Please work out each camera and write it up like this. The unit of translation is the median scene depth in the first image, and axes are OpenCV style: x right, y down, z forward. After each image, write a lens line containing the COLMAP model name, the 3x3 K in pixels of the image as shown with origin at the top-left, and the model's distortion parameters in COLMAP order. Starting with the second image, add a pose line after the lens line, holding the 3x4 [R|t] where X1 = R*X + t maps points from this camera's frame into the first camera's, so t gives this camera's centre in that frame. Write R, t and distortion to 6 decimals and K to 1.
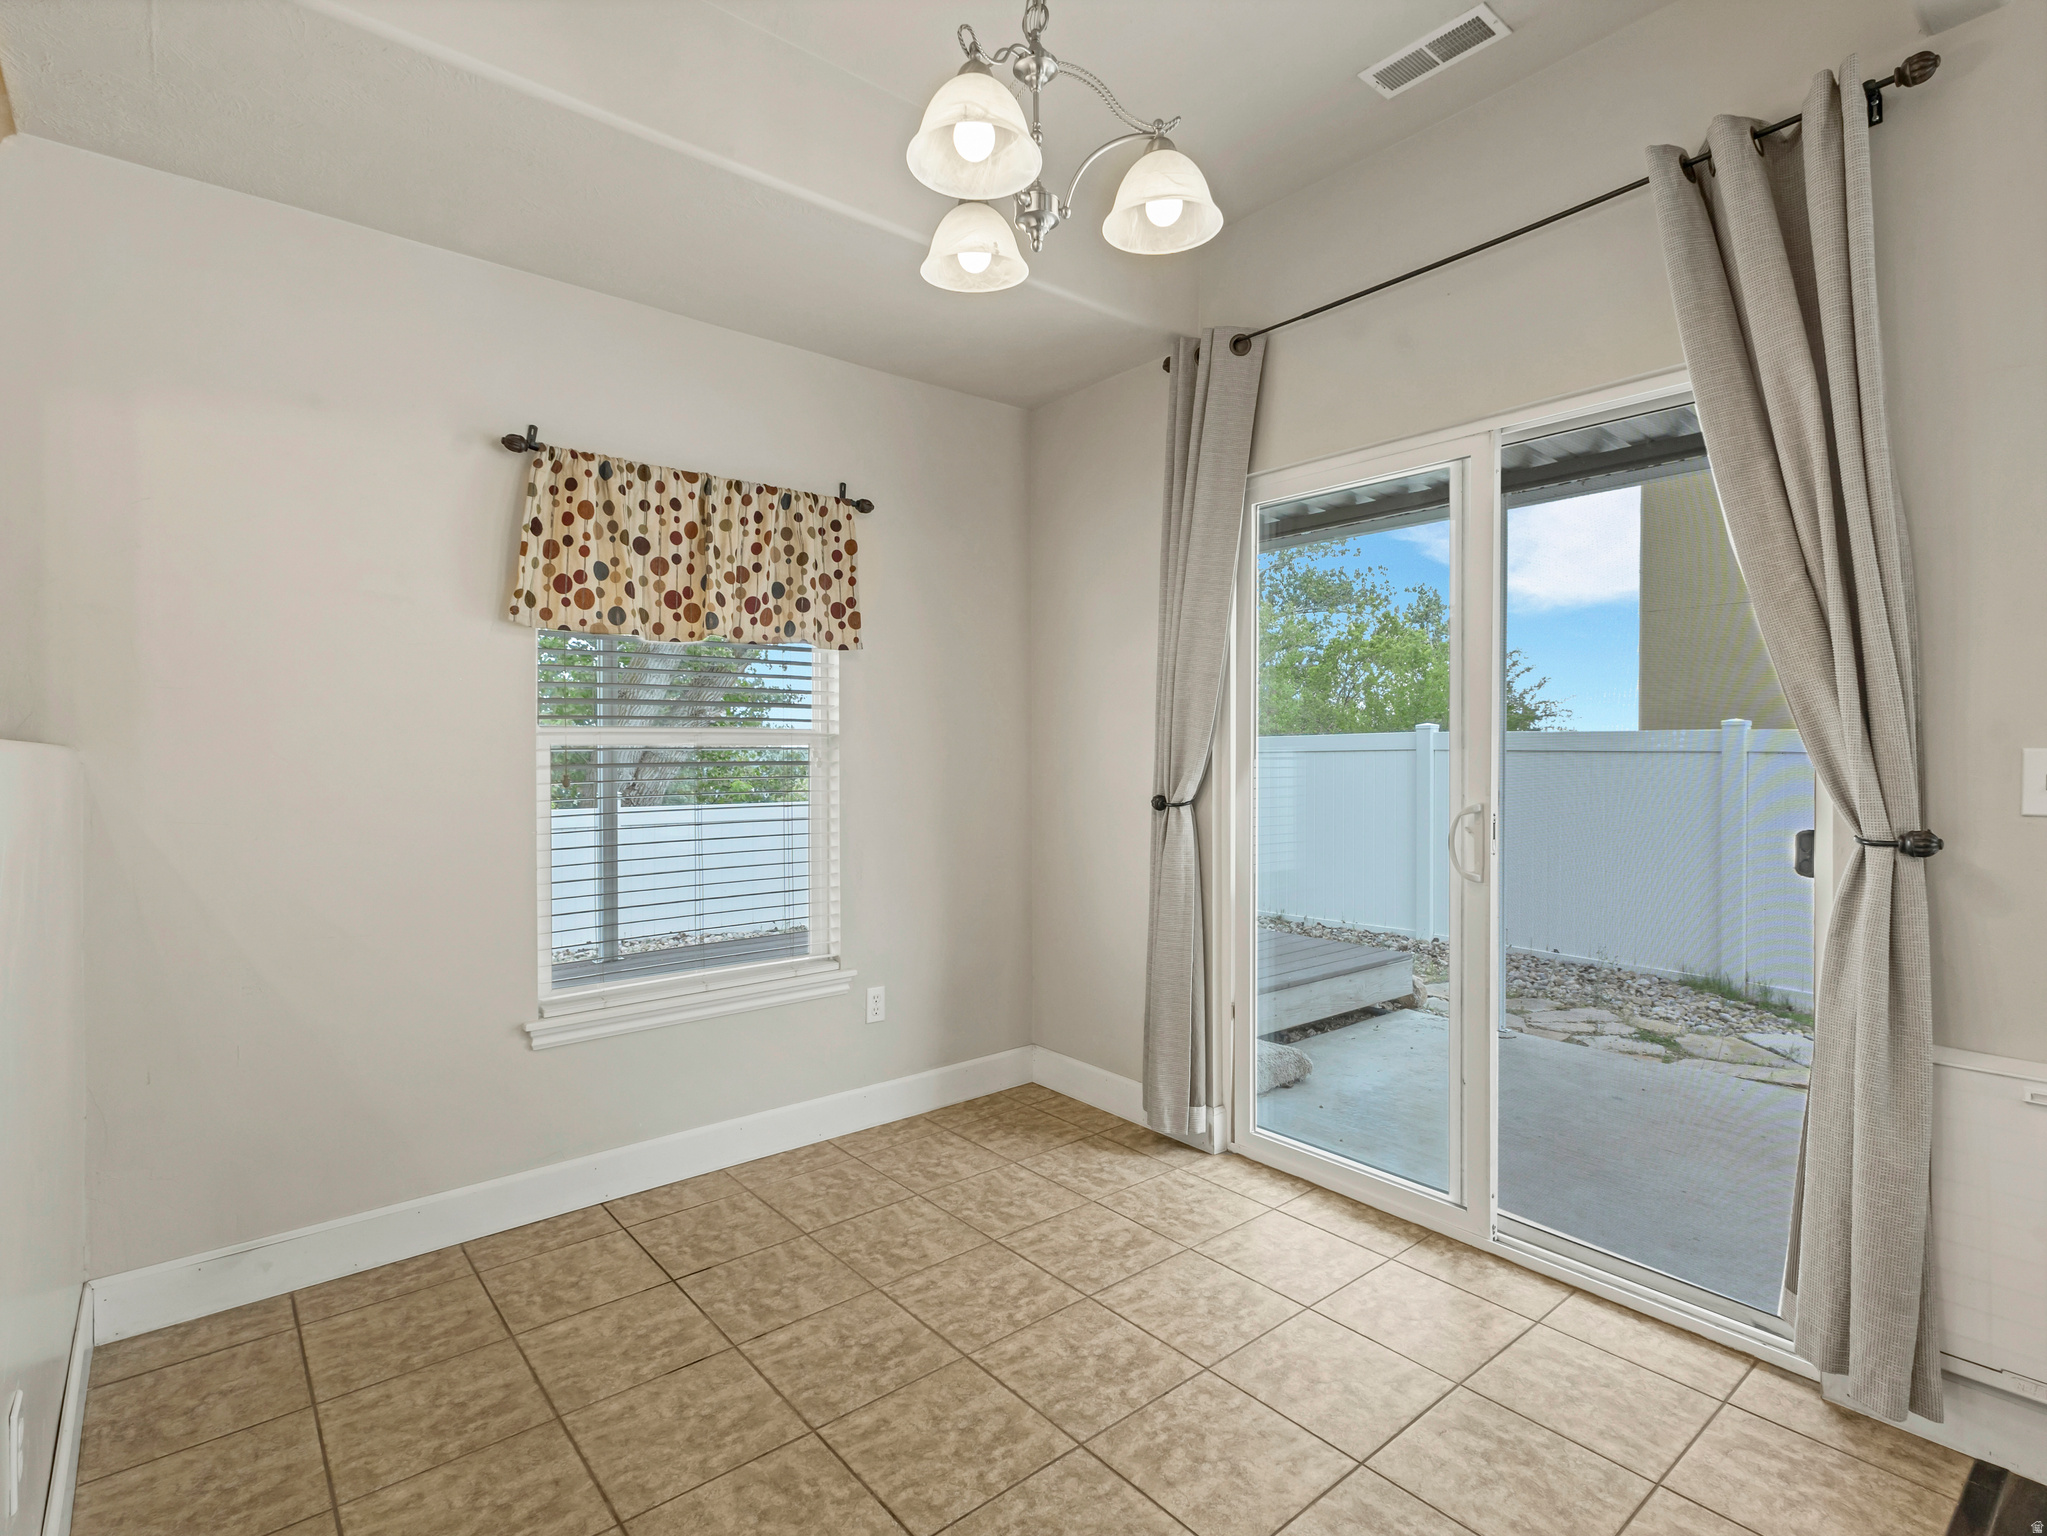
lens RADIAL K [[1018.7, 0, 1026.4], [0, 1018.7, 766.7], [0, 0, 1]] dist [0.002809, 0.000530]
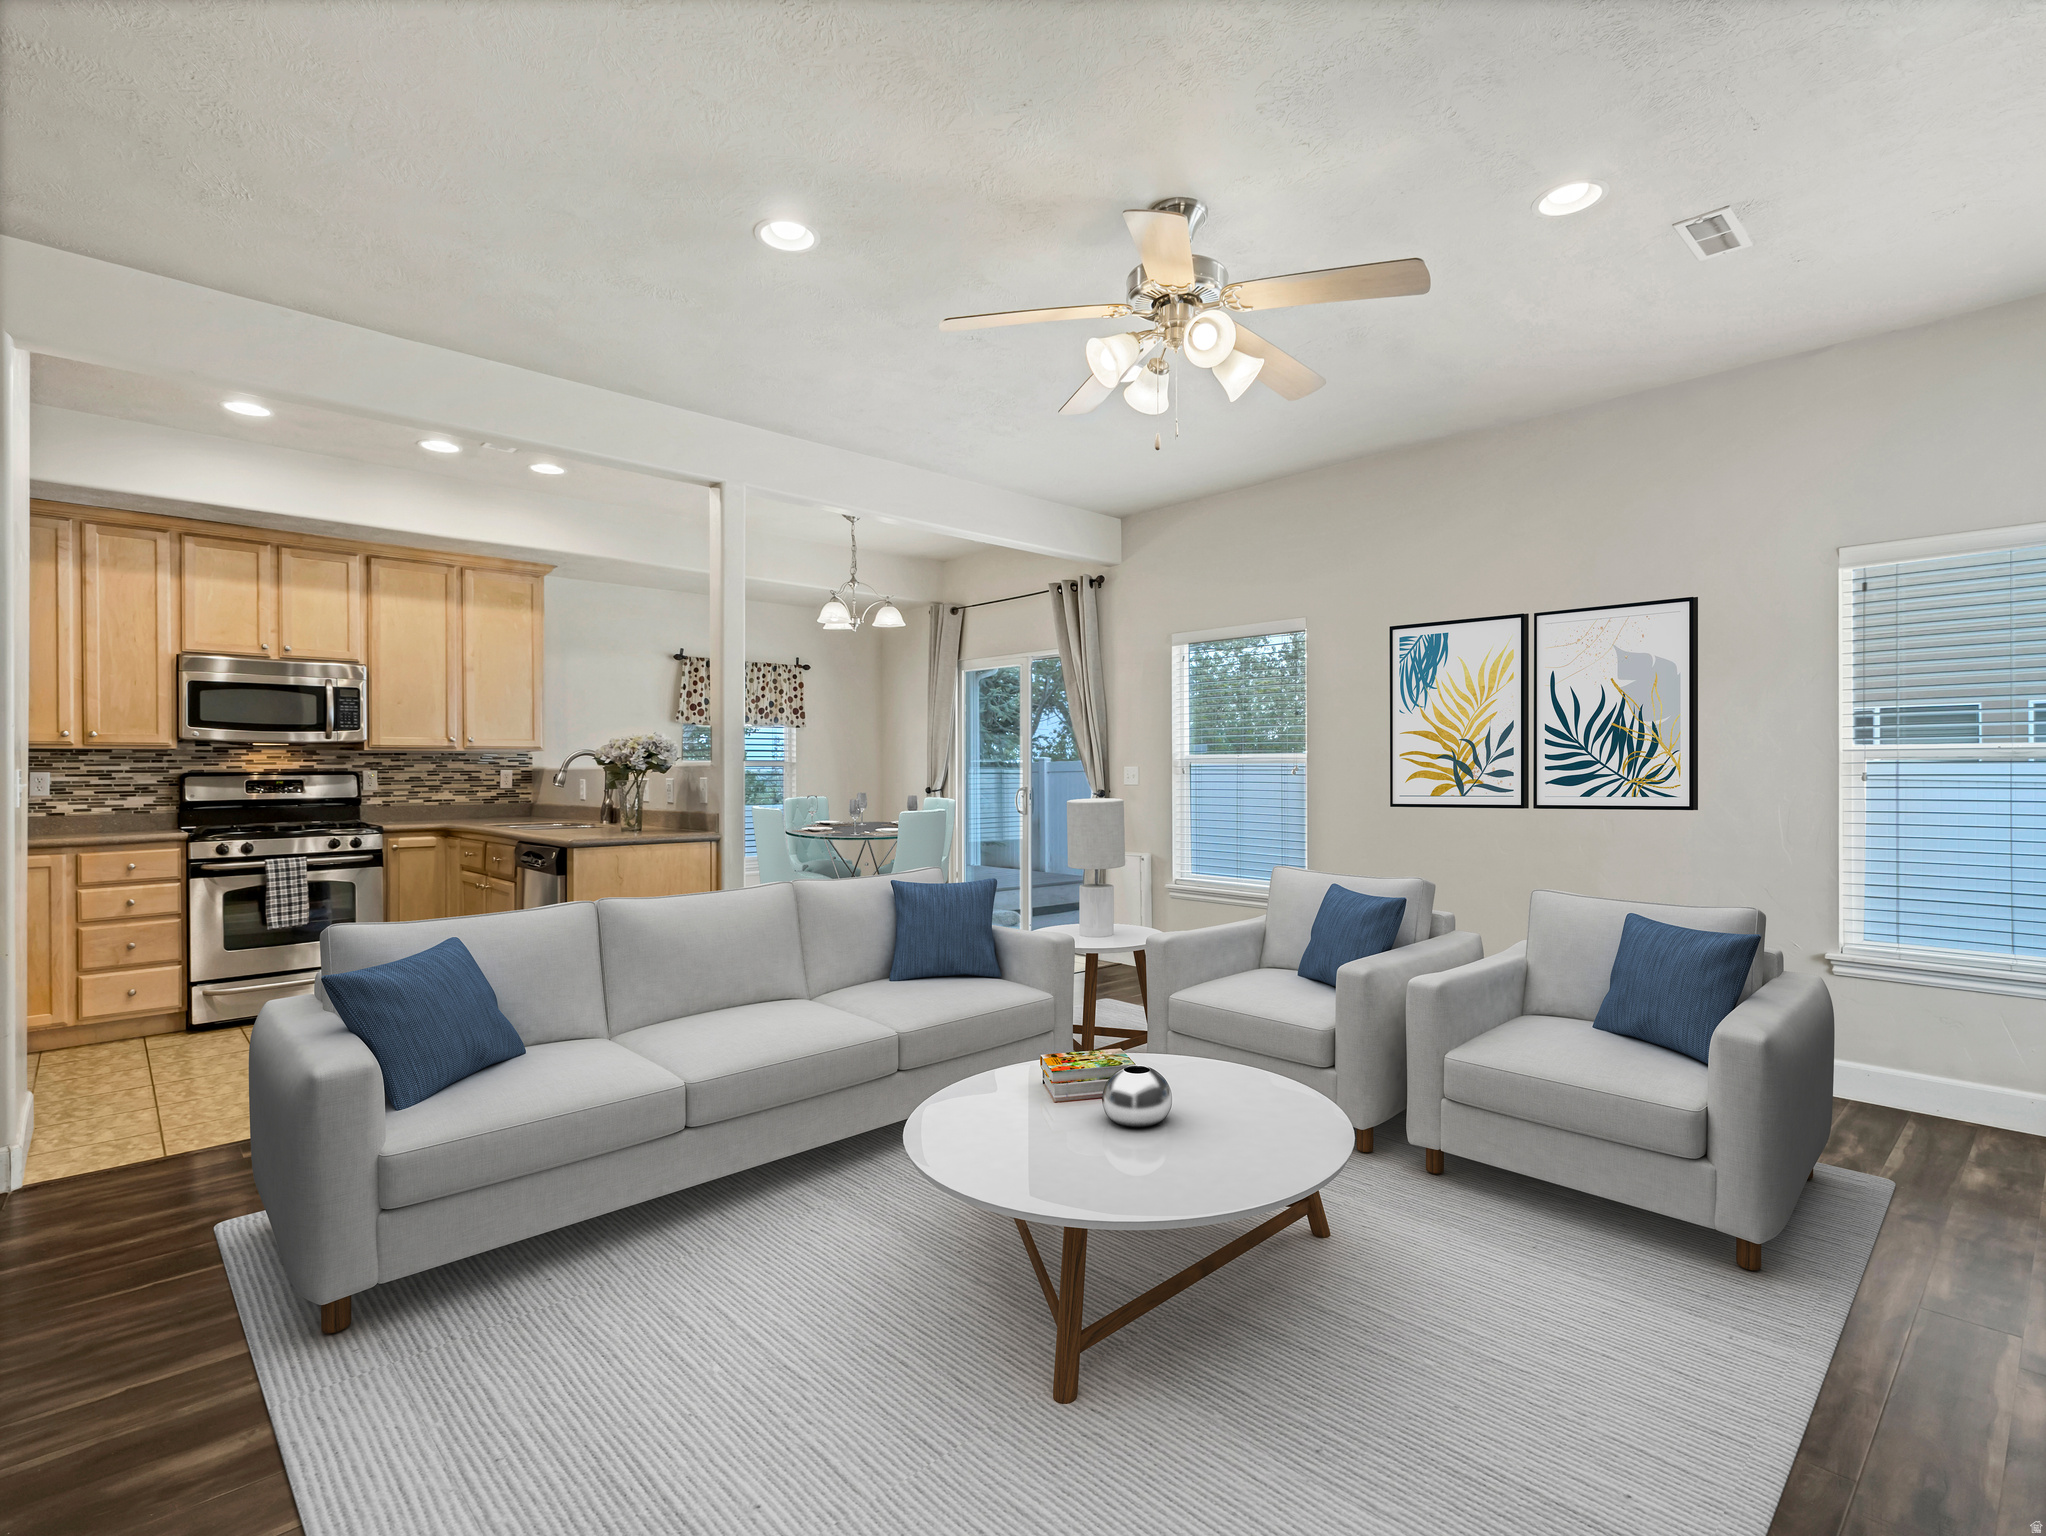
lens RADIAL K [[1018.2, 0, 1025.9], [0, 1018.2, 766.7], [0, 0, 1]] dist [0.002809, 0.000530]
pose [[0.998352, -0.004171, 0.057237, 0.230078], [0.005459, 0.999735, -0.022374, 0.036345], [-0.057128, 0.022650, 0.998110, -1.493372]]
